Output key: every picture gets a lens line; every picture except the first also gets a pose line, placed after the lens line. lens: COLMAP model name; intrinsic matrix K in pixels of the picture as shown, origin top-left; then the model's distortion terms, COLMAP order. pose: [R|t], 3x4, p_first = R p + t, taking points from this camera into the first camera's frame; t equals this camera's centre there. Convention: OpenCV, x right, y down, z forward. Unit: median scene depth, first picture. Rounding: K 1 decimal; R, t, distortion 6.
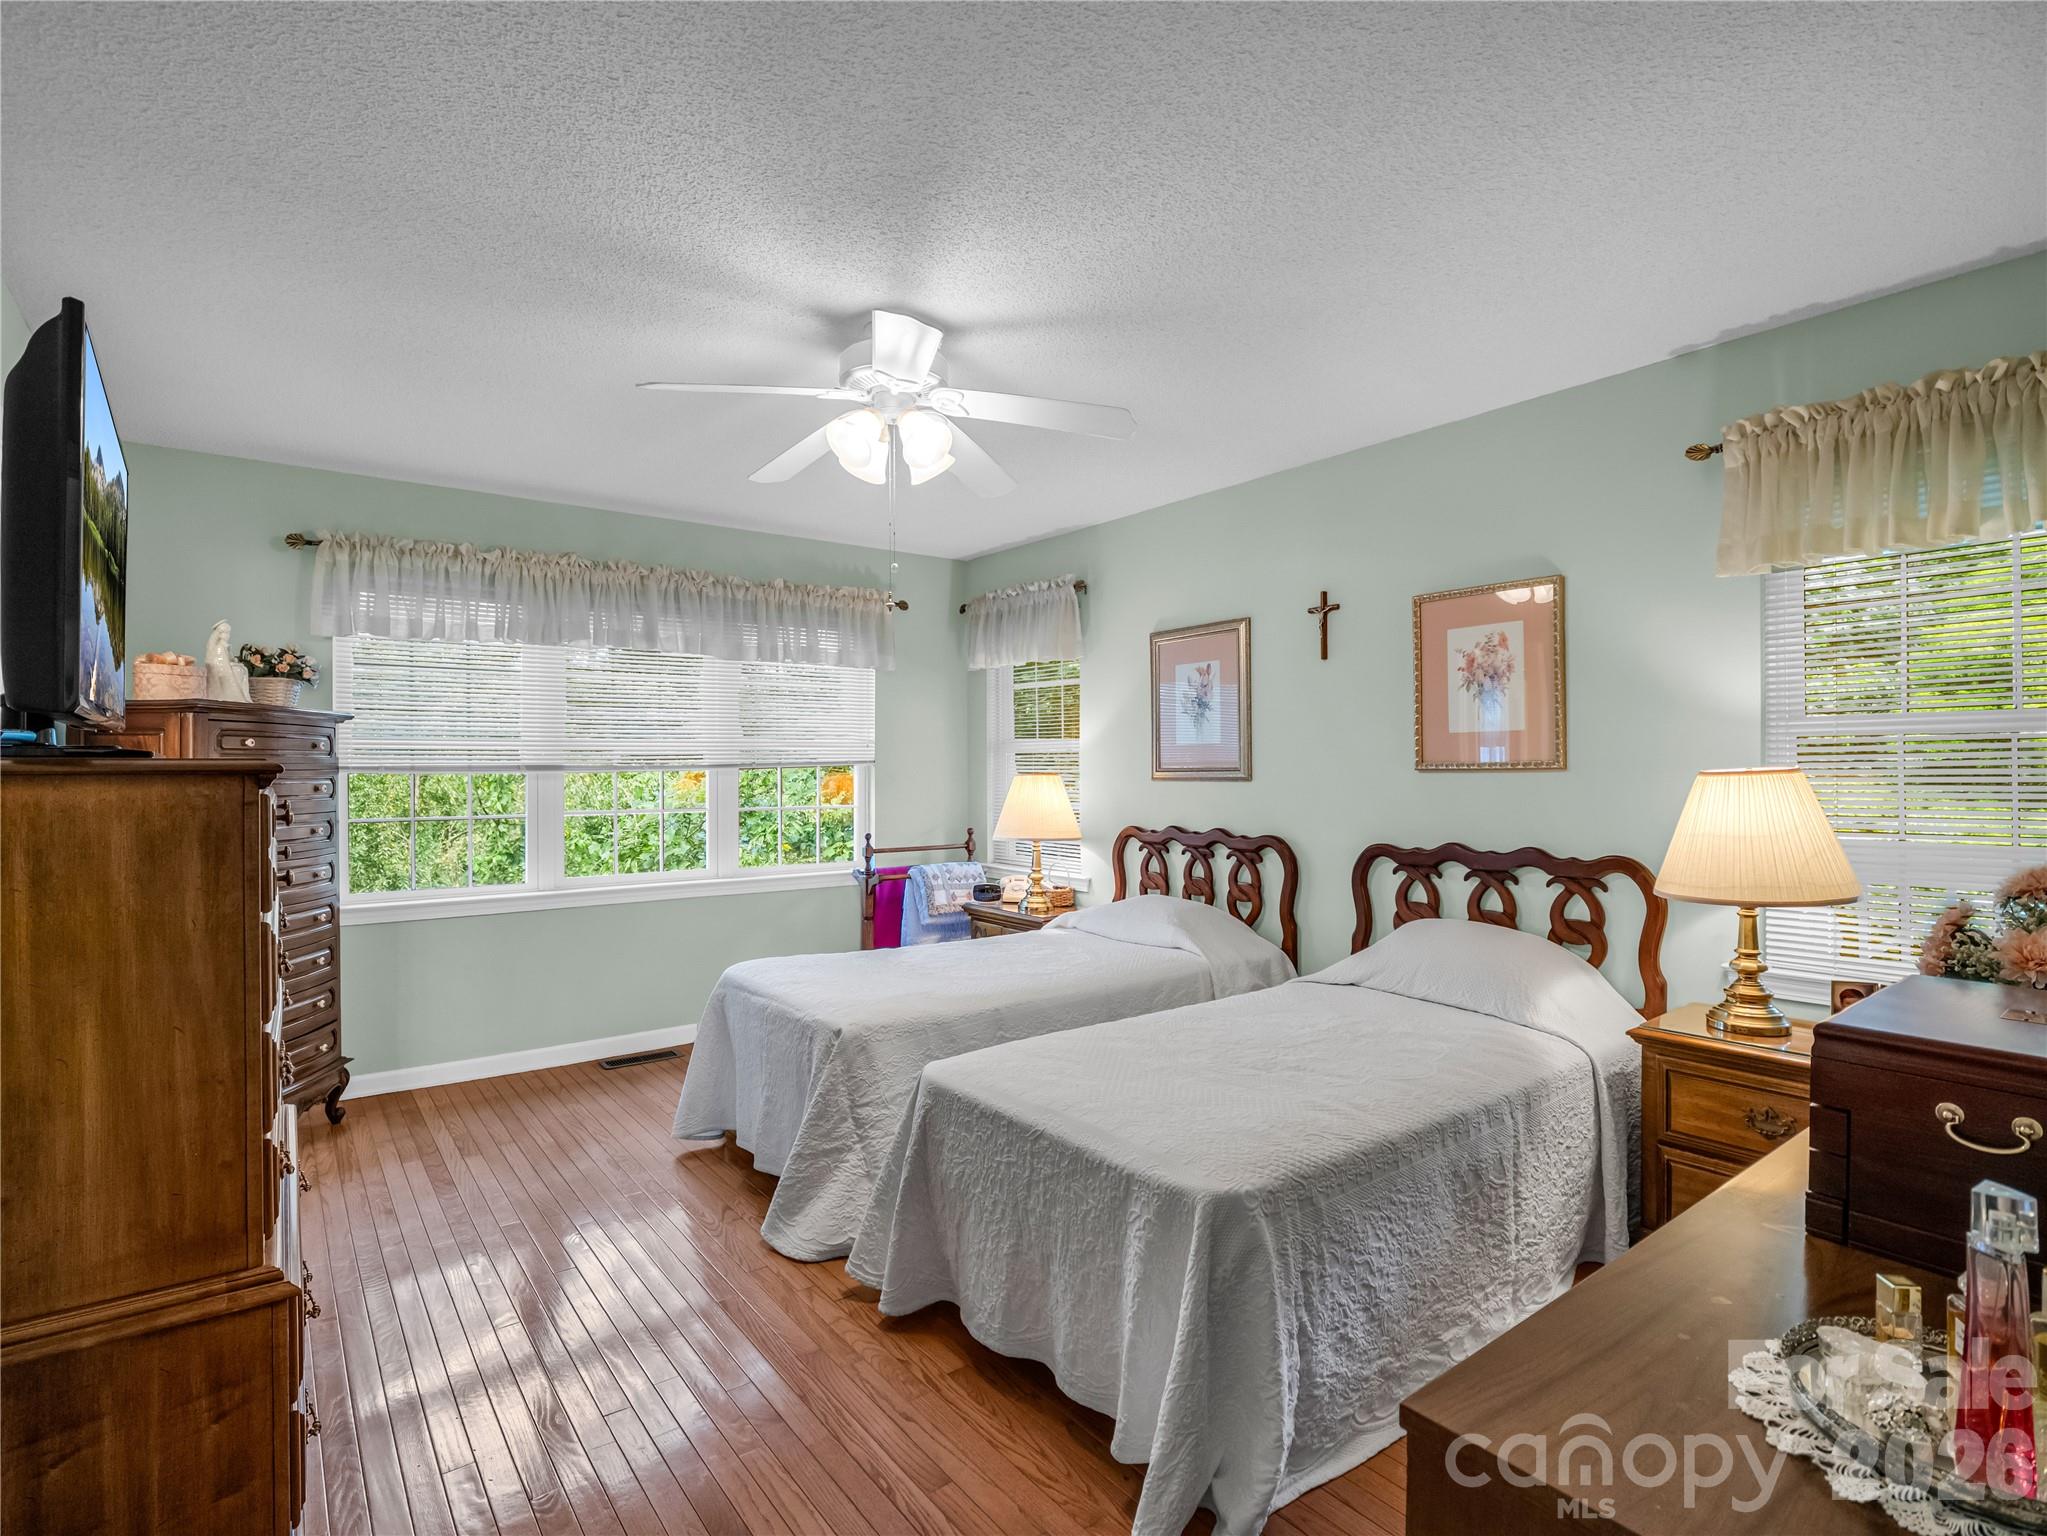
lens RADIAL K [[1027.1, 0, 1020.3], [0, 1027.1, 769.9], [0, 0, 1]] dist [0.023428, -0.000289]
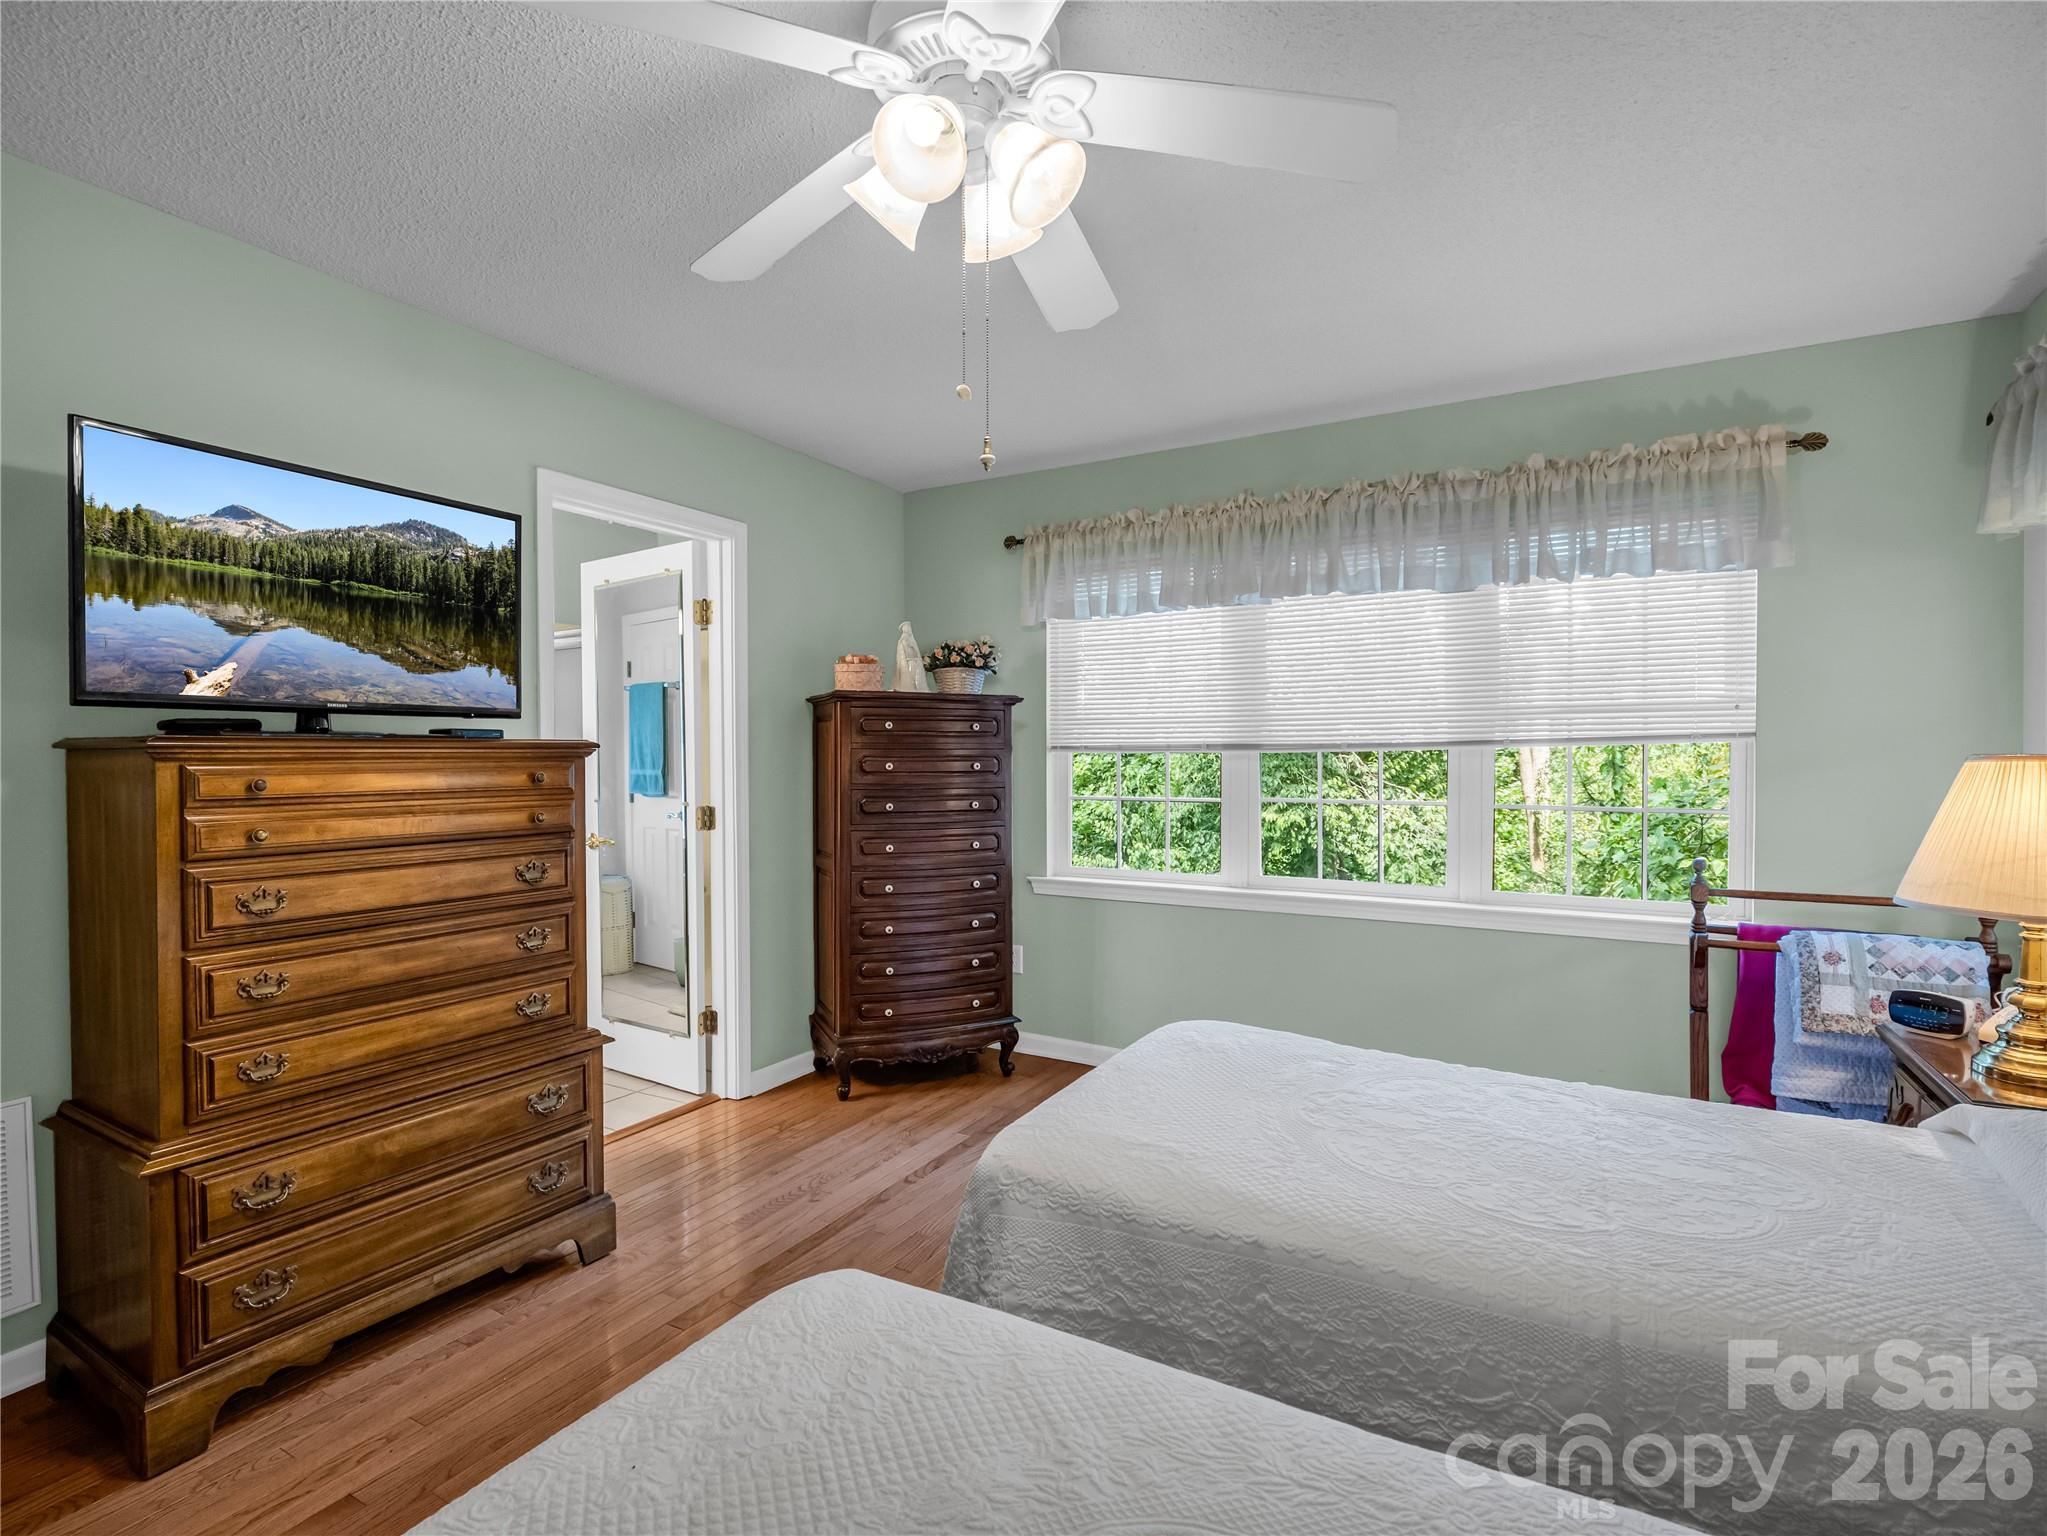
lens RADIAL K [[1027.1, 0, 1012.2], [0, 1027.1, 771.5], [0, 0, 1]] dist [0.023428, -0.000289]
pose [[0.393863, 0.018157, -0.918990, 0.251765], [-0.000957, 0.999812, 0.019344, 0.001827], [0.919169, -0.006740, 0.393806, 0.458774]]
